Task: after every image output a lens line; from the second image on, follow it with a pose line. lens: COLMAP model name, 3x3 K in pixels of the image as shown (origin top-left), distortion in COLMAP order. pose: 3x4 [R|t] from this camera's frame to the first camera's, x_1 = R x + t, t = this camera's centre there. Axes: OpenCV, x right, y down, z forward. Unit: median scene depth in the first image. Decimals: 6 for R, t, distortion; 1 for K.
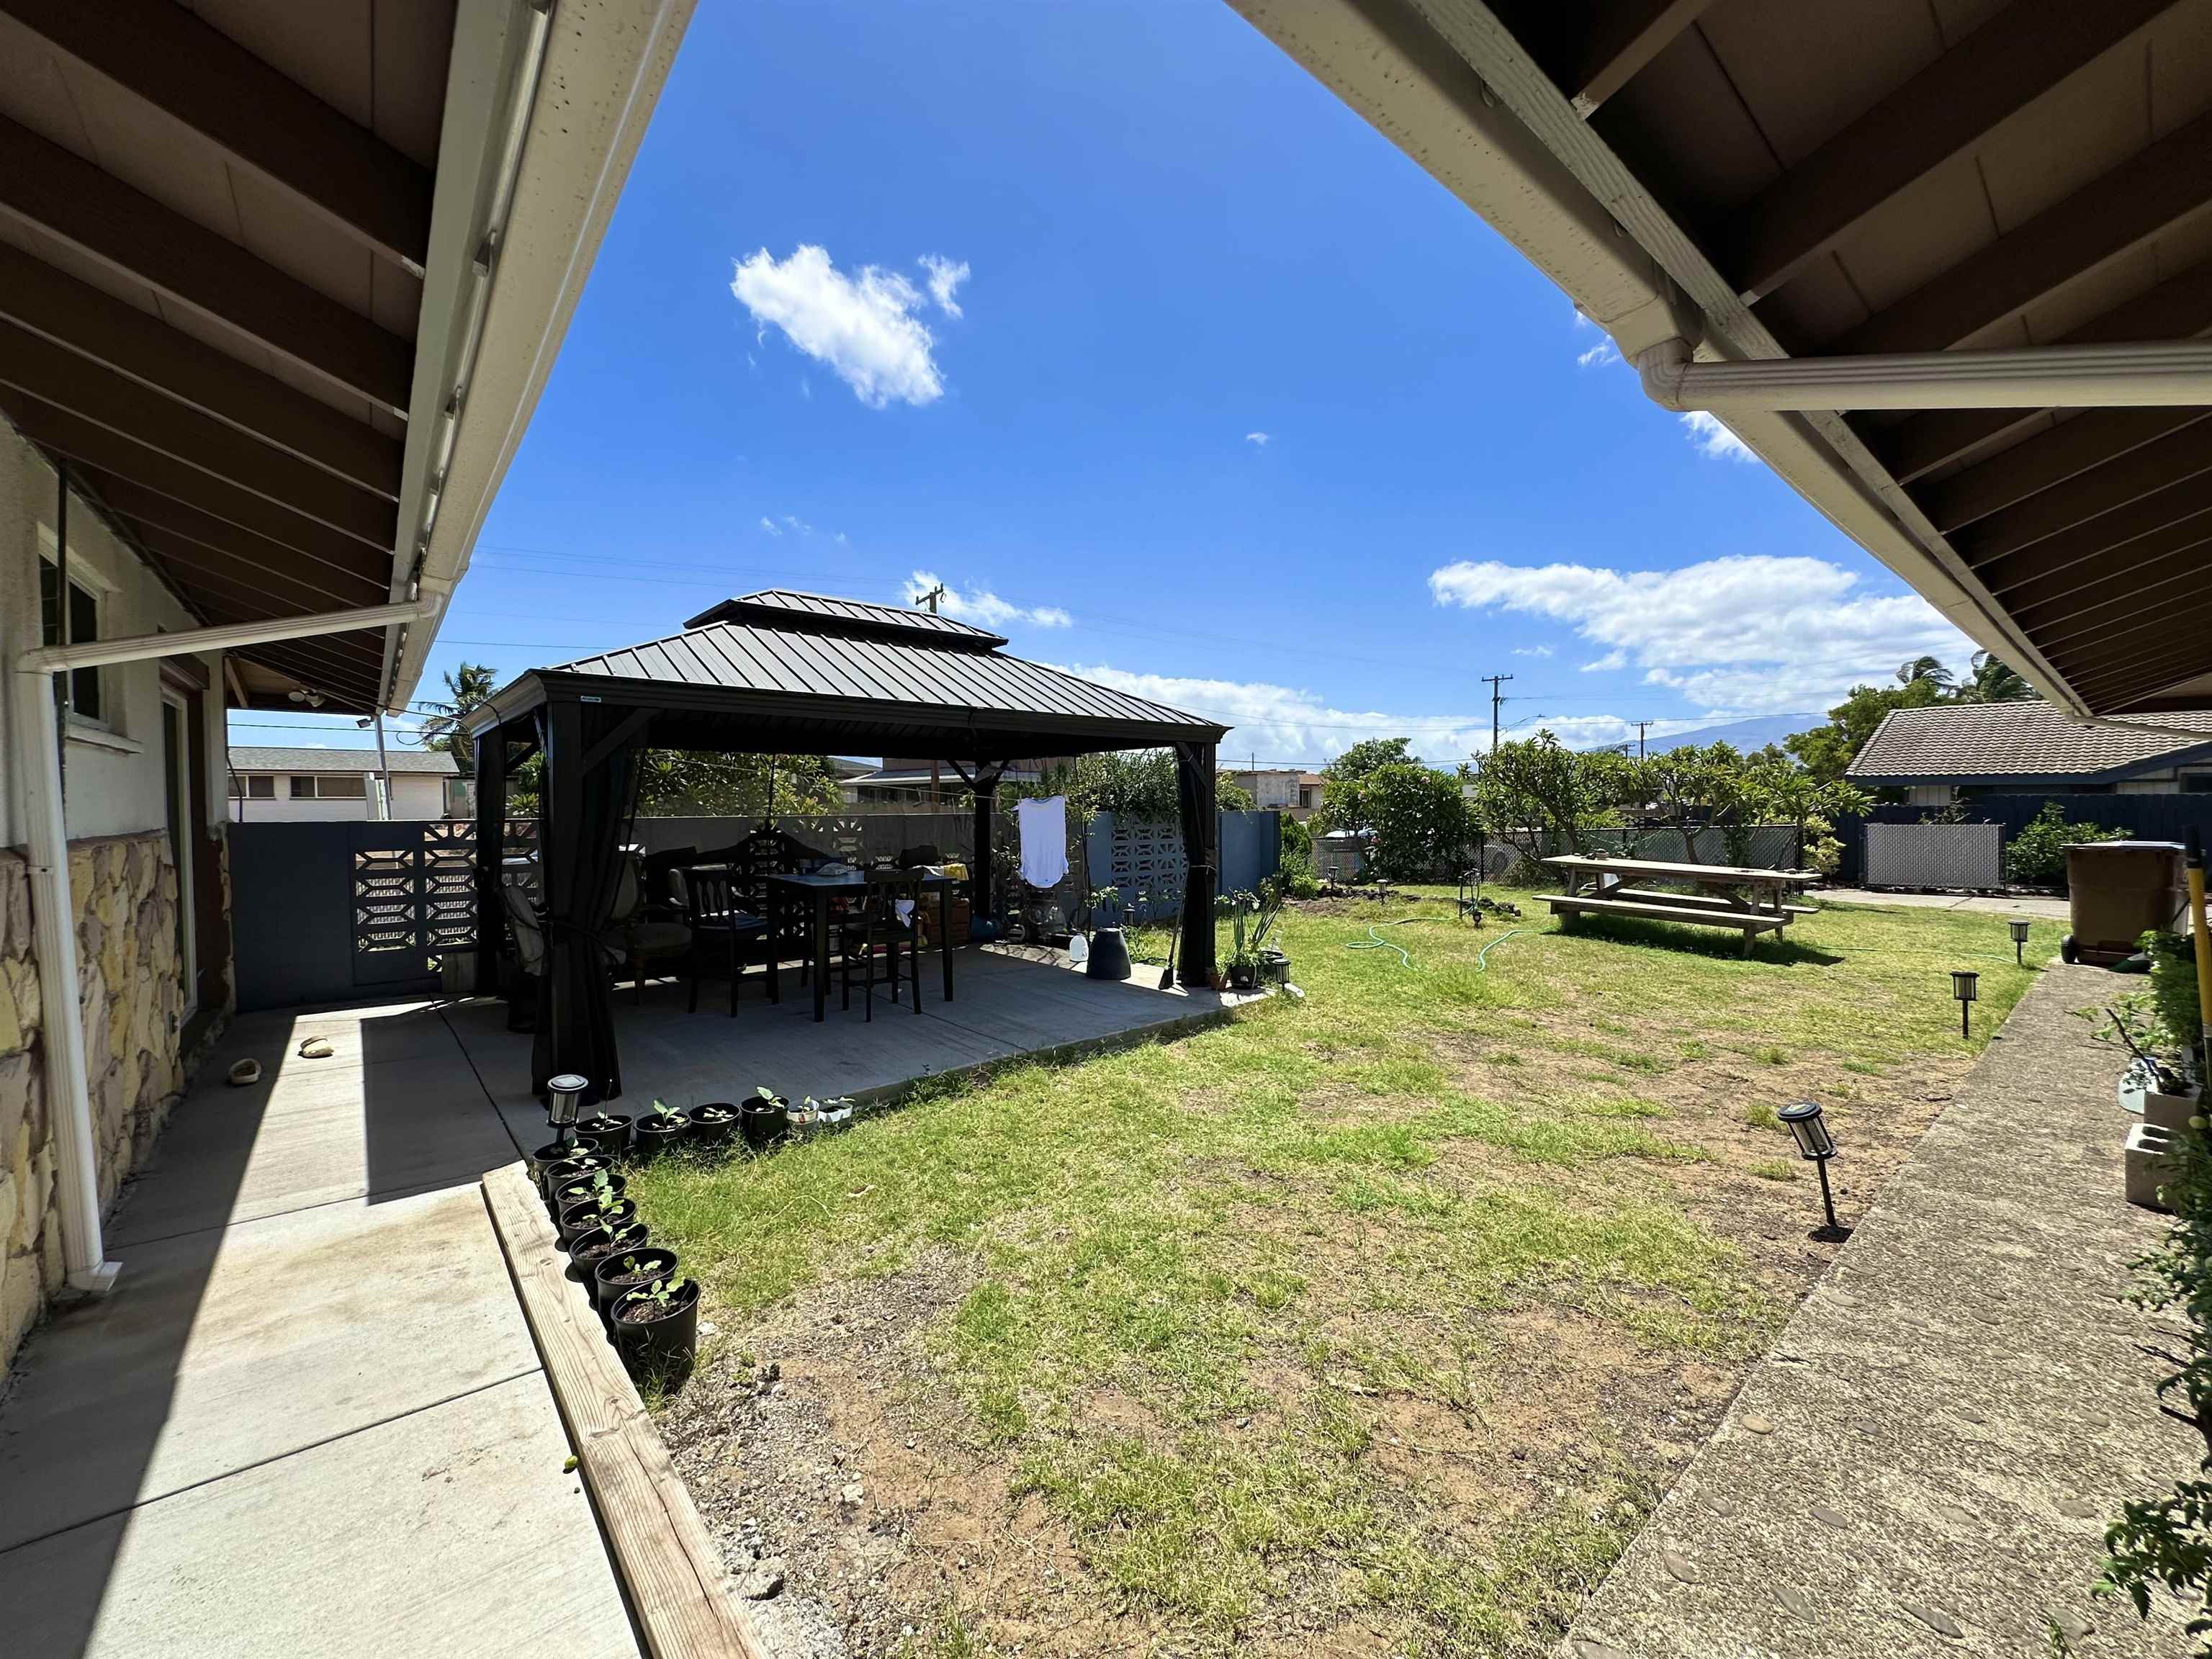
lens RADIAL K [[884.8, 0, 1106.0], [0, 884.8, 829.5], [0, 0, 1]] dist [-0.006622, 0.000007]
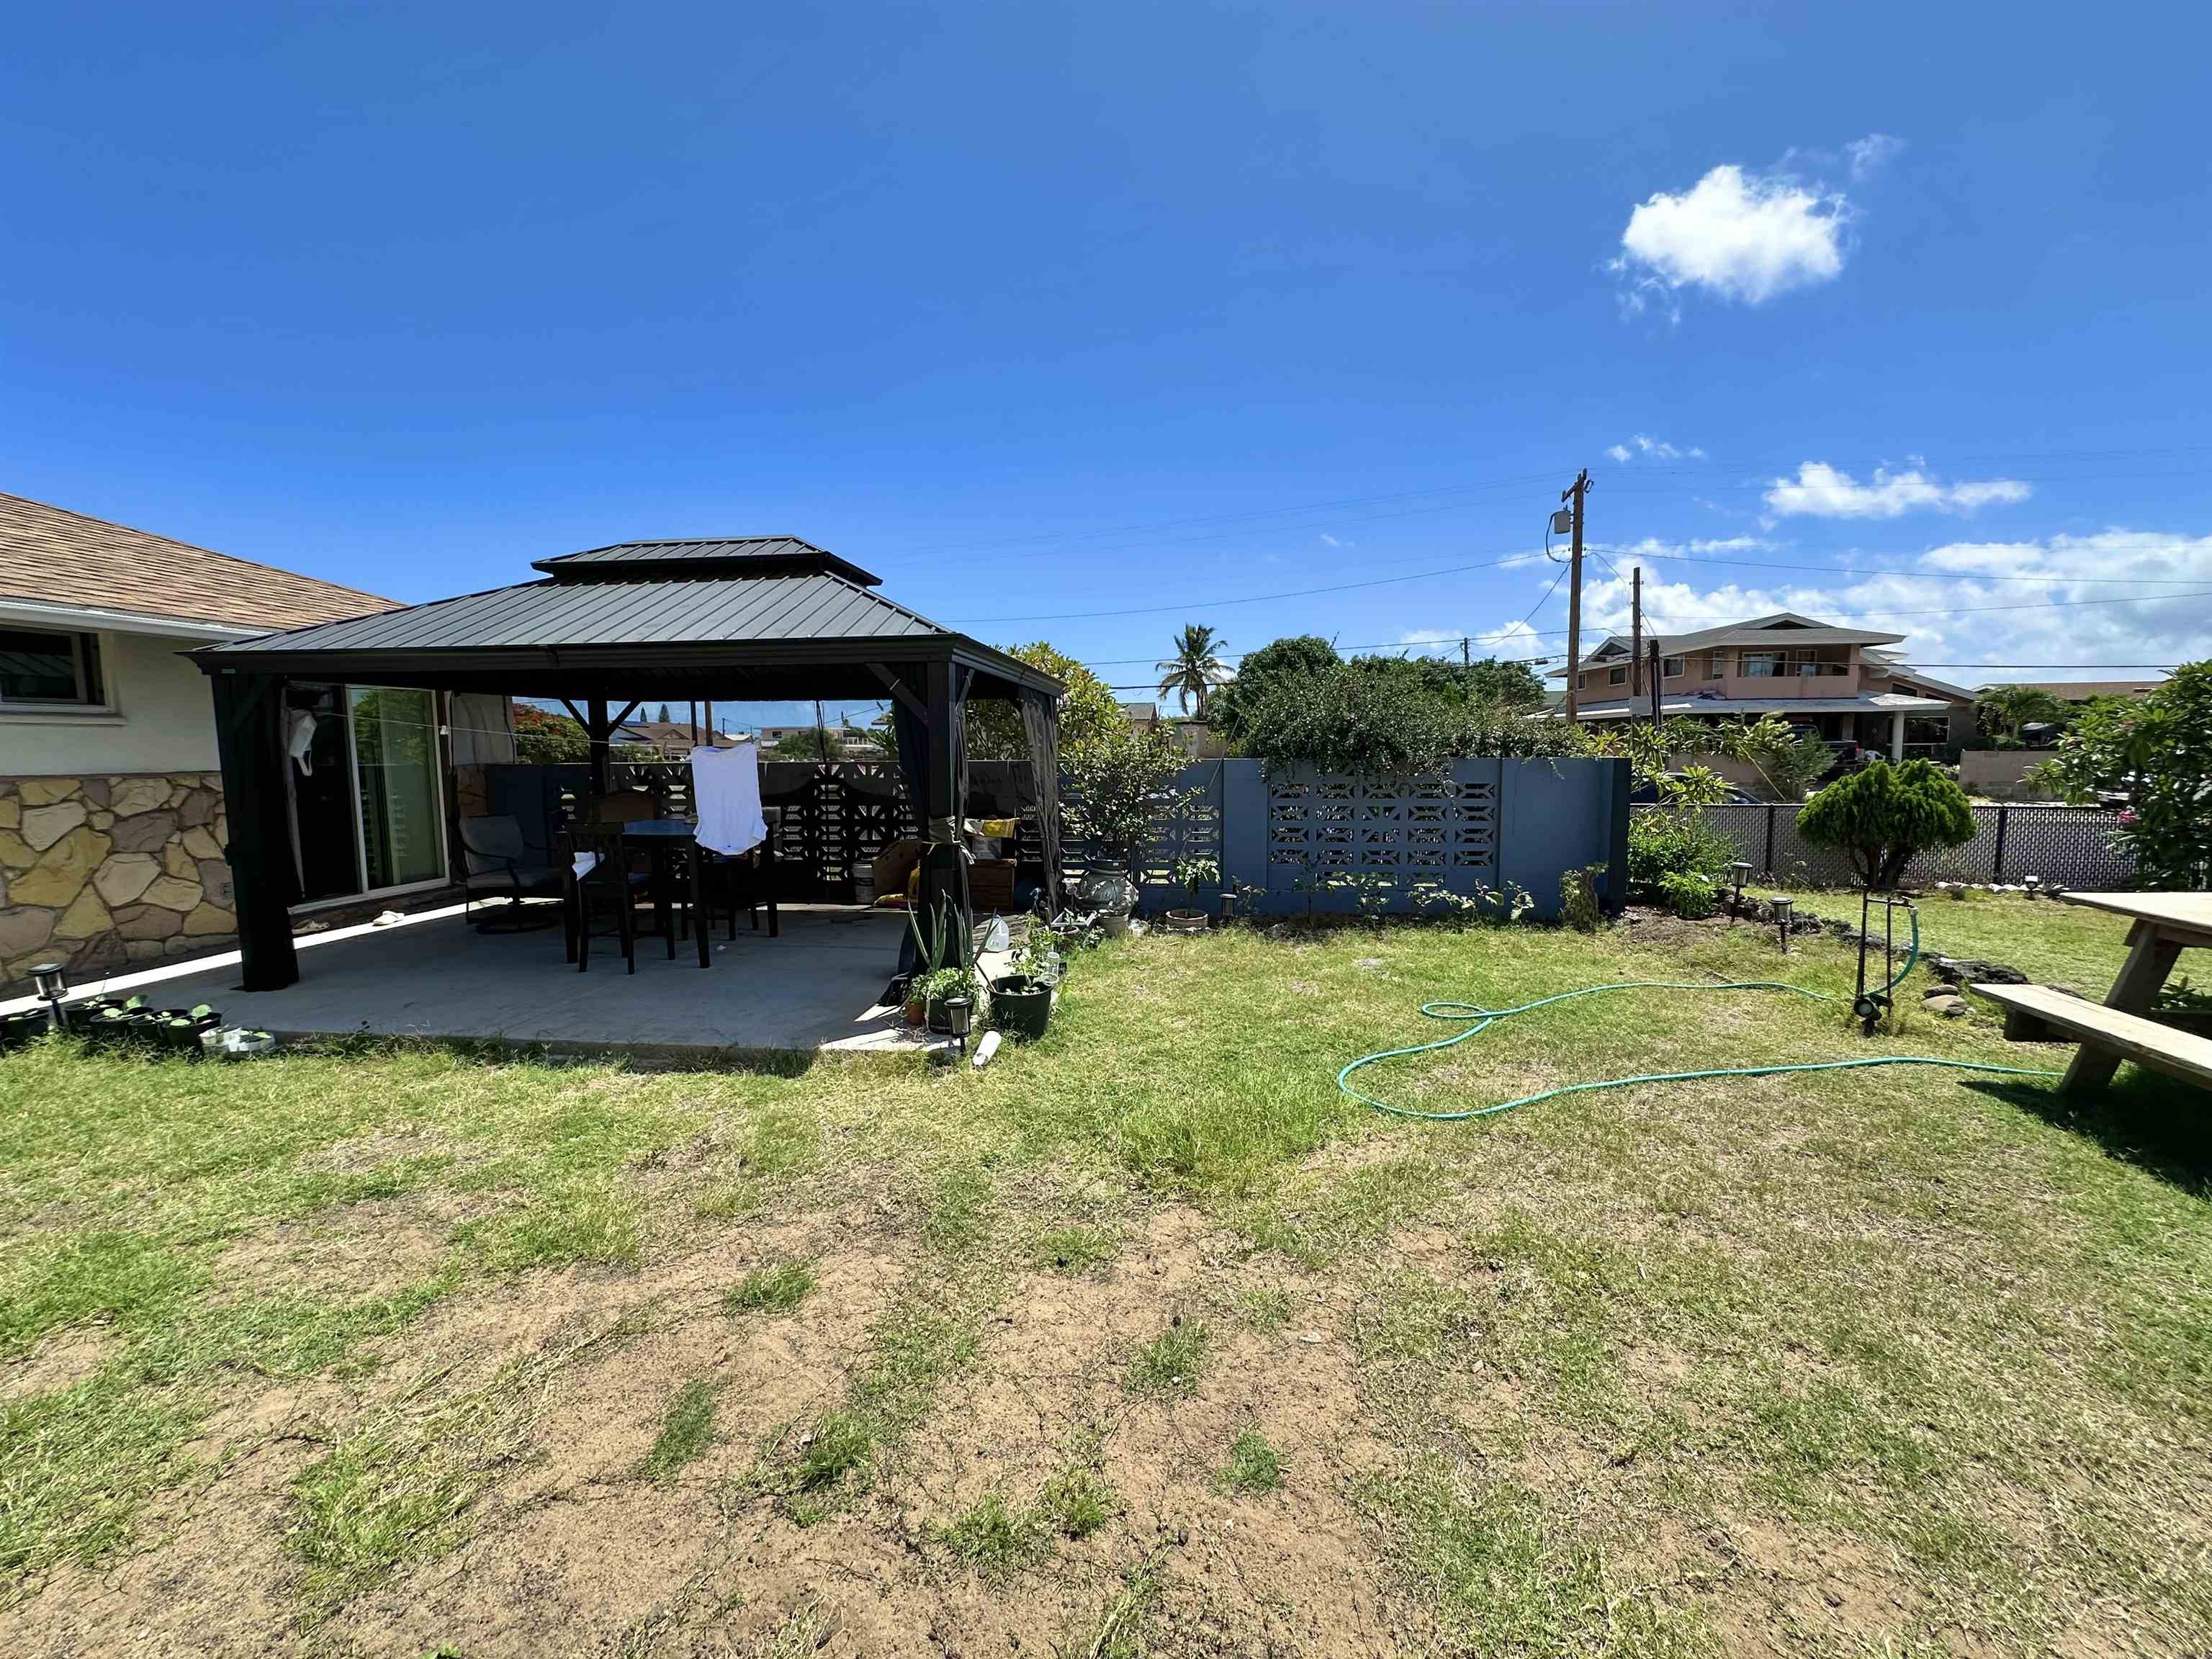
lens RADIAL K [[884.8, 0, 1106.0], [0, 884.8, 829.5], [0, 0, 1]] dist [-0.006622, 0.000007]
pose [[0.681271, 0.064736, -0.729163, 0.869172], [-0.014484, 0.997079, 0.074990, -0.026300], [0.731888, -0.040527, 0.680219, 0.778858]]
